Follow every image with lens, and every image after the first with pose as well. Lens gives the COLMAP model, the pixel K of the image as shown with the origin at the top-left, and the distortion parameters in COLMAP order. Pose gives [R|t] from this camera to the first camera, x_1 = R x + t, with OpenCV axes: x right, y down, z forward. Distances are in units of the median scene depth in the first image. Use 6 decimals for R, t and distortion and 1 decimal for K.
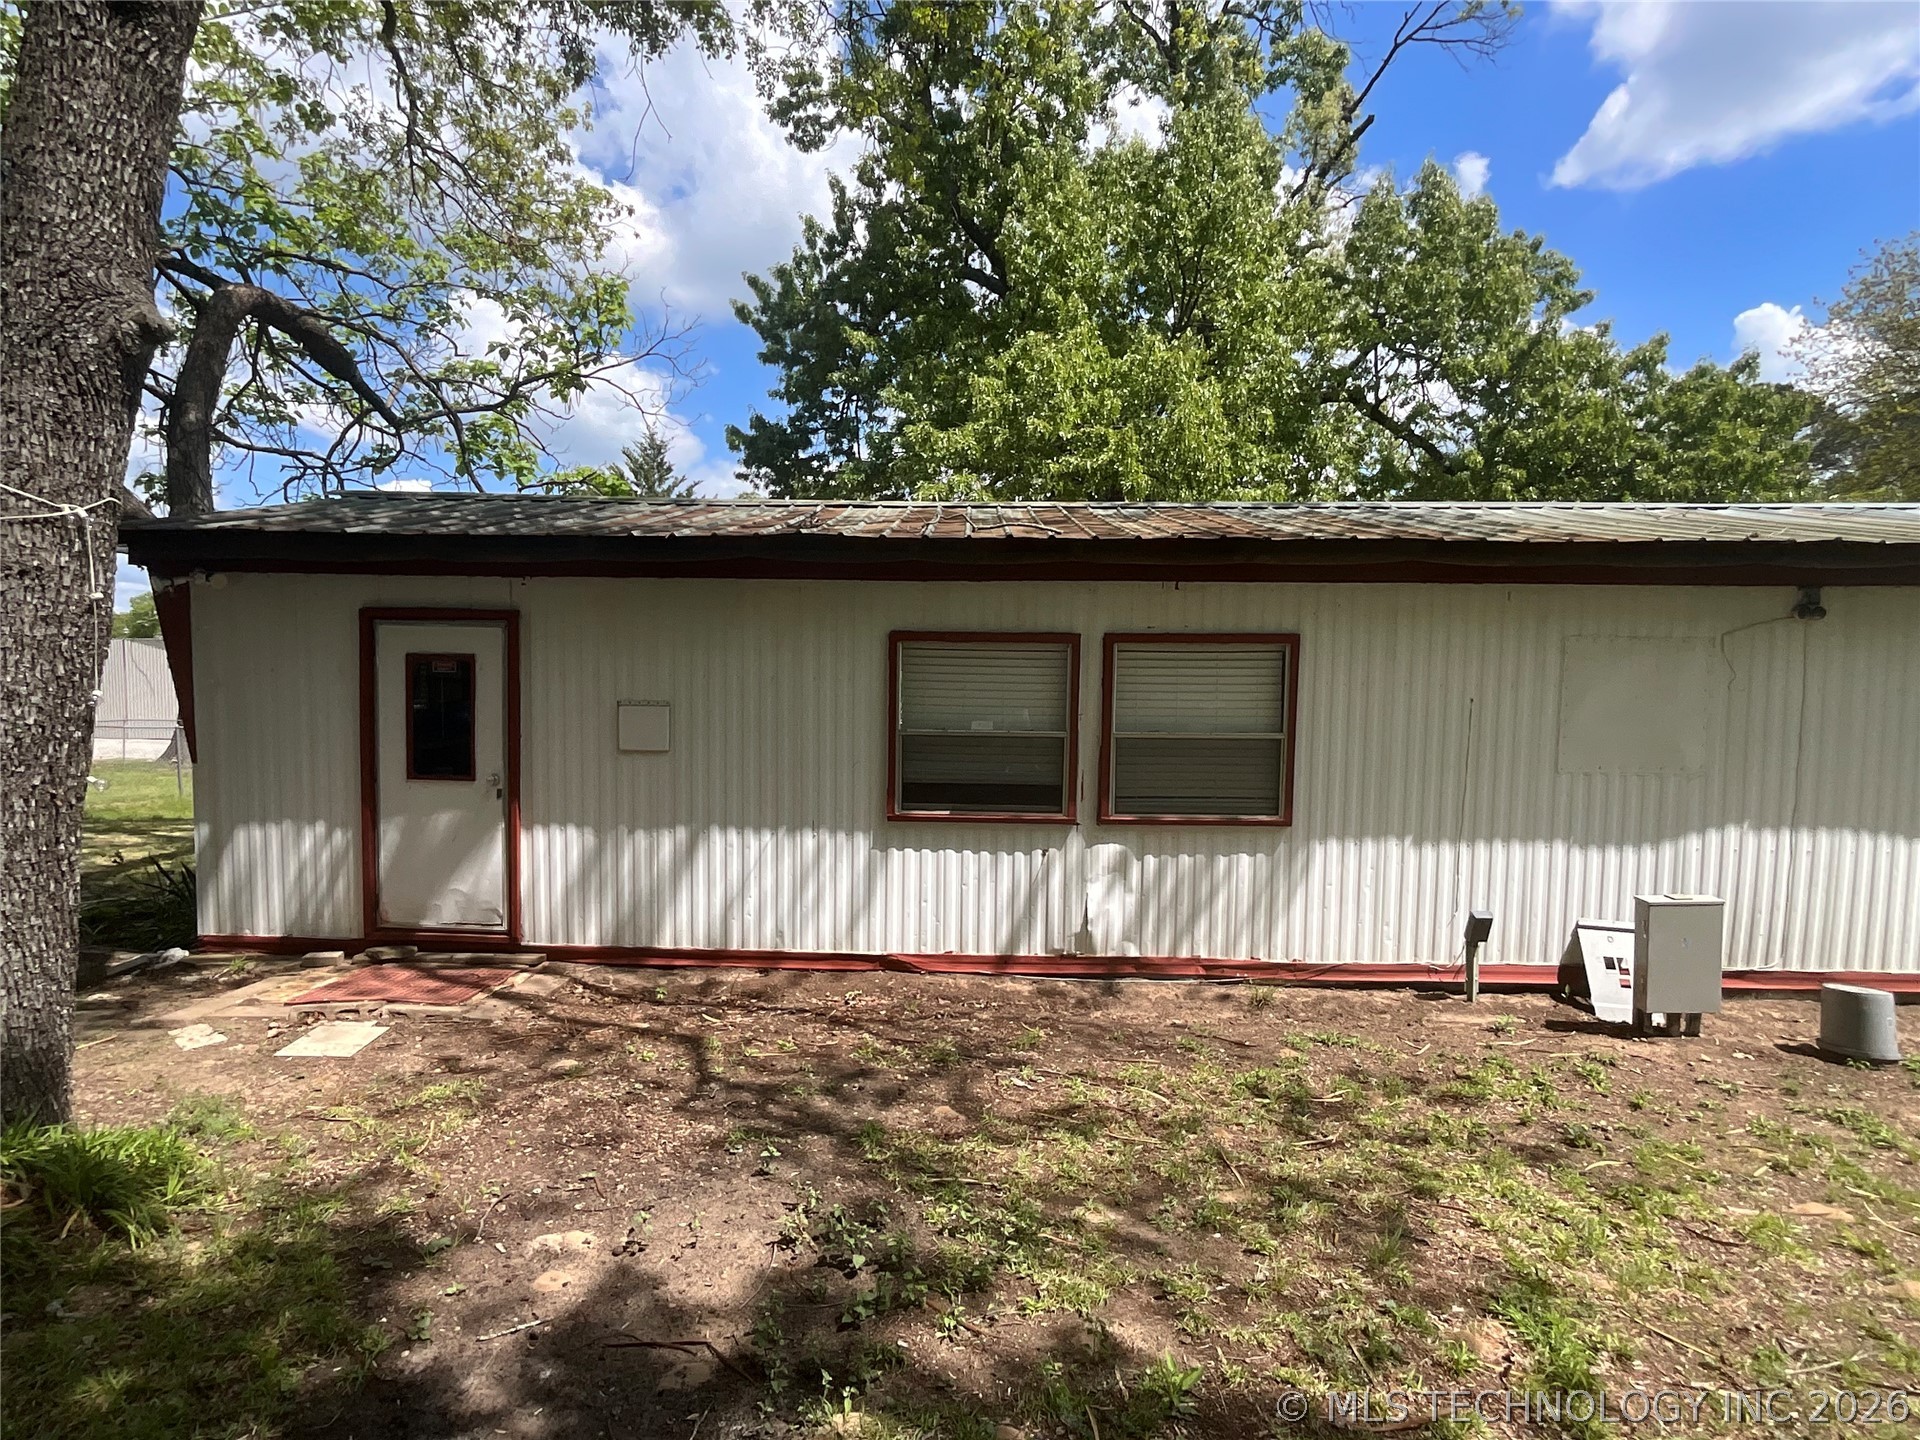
lens RADIAL K [[992.8, 0, 960.0], [0, 992.8, 720.0], [0, 0, 1]] dist [0.001618, -0.001136]
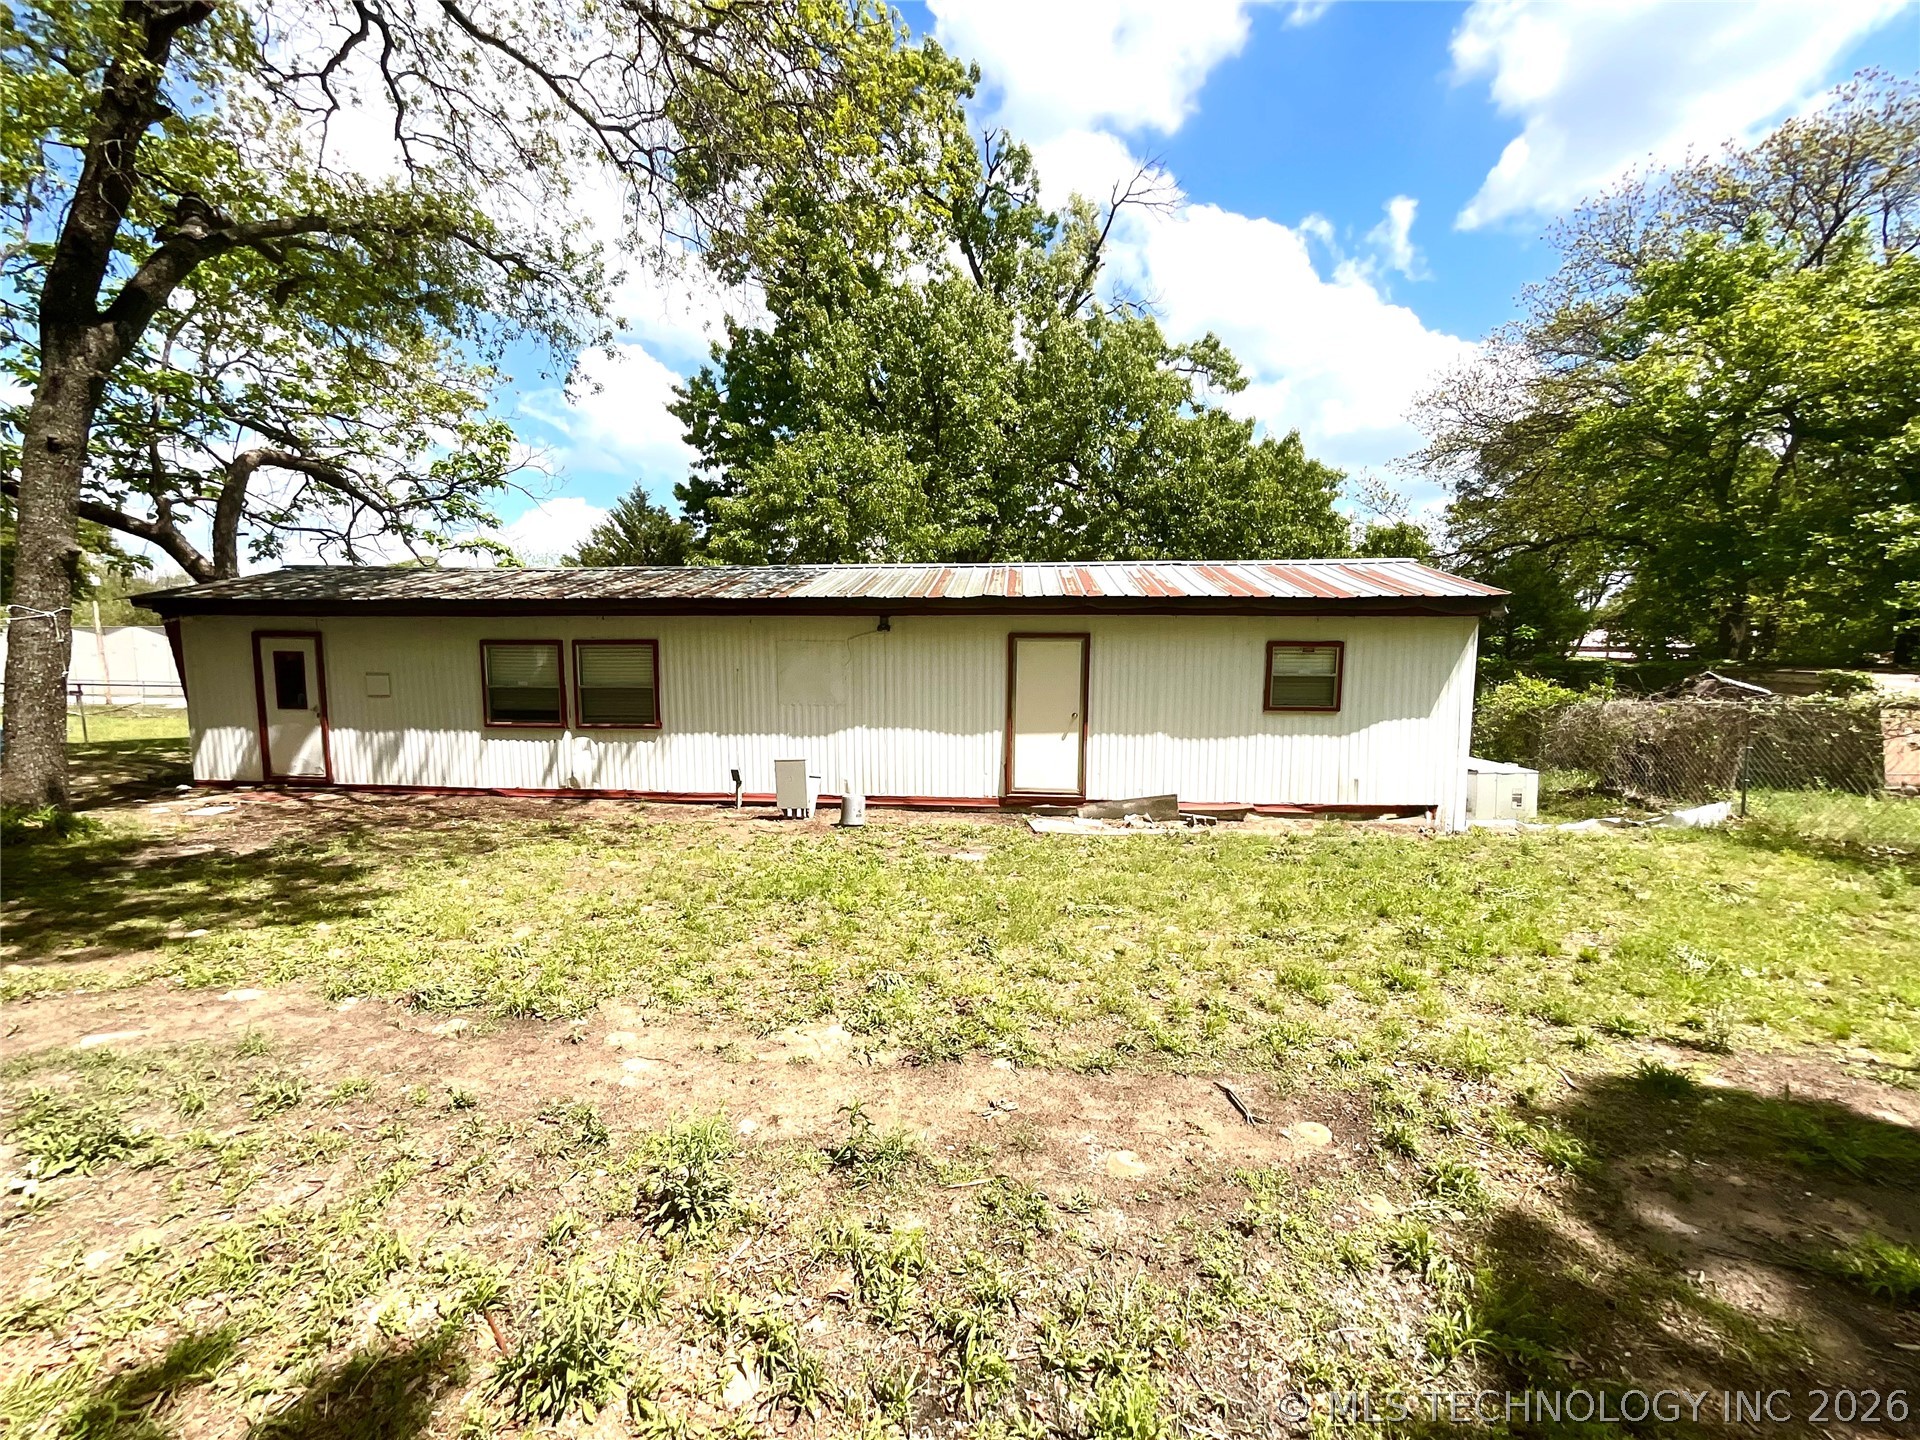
lens RADIAL K [[784.6, 0, 960.0], [0, 784.6, 720.0], [0, 0, 1]] dist [0.022854, 0.000013]
pose [[0.996855, -0.001542, -0.079238, 1.104008], [0.005795, 0.998552, 0.053478, -0.000683], [0.079040, -0.053769, 0.995420, -0.651343]]
